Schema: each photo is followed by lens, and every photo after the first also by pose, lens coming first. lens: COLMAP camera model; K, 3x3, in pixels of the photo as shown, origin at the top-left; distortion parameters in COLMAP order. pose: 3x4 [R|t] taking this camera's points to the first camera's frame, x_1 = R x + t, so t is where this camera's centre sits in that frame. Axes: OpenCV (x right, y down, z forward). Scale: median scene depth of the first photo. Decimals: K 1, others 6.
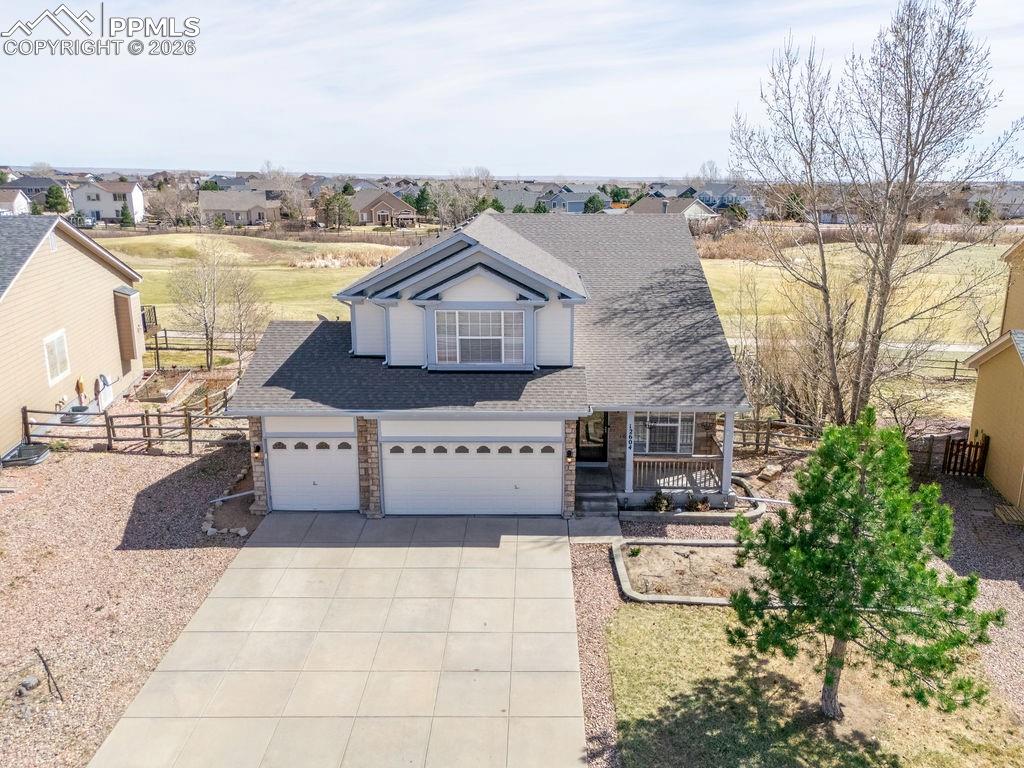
lens RADIAL K [[796.3, 0, 513.8], [0, 796.3, 353.2], [0, 0, 1]] dist [0.037703, 0.004449]
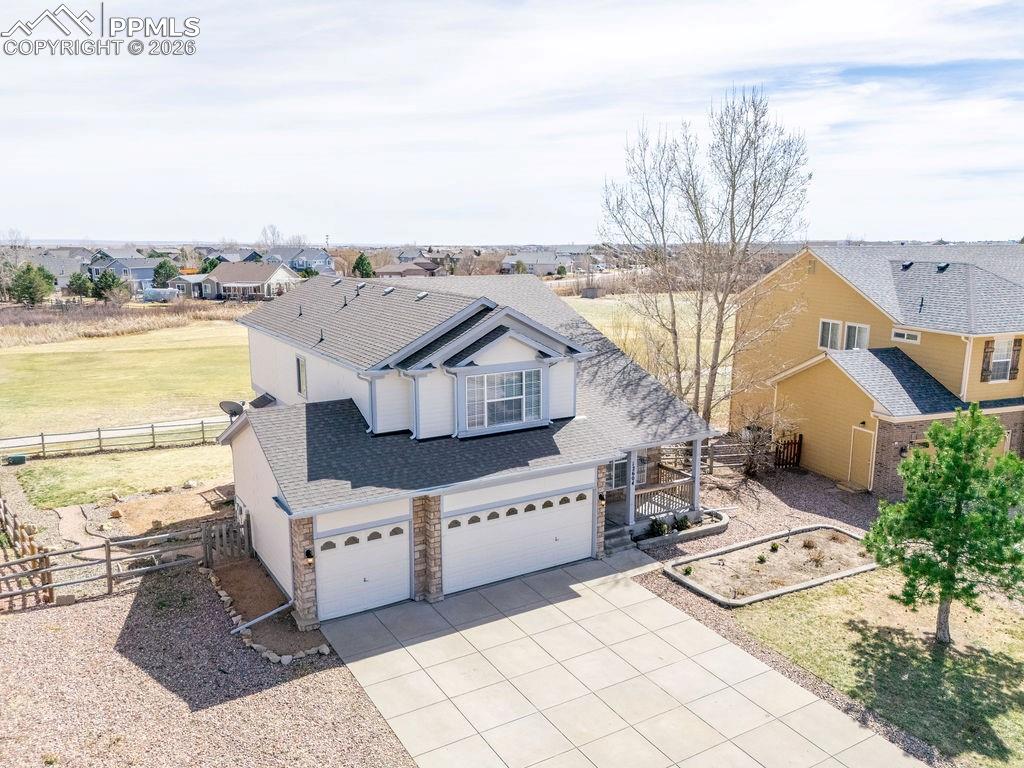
lens RADIAL K [[805.8, 0, 512.0], [0, 805.8, 384.0], [0, 0, 1]] dist [0.032994, 0.002973]
pose [[0.853159, -0.100219, 0.511934, -0.561171], [0.121198, 0.992599, -0.007664, -0.029863], [-0.507377, 0.068584, 0.858991, 0.119550]]
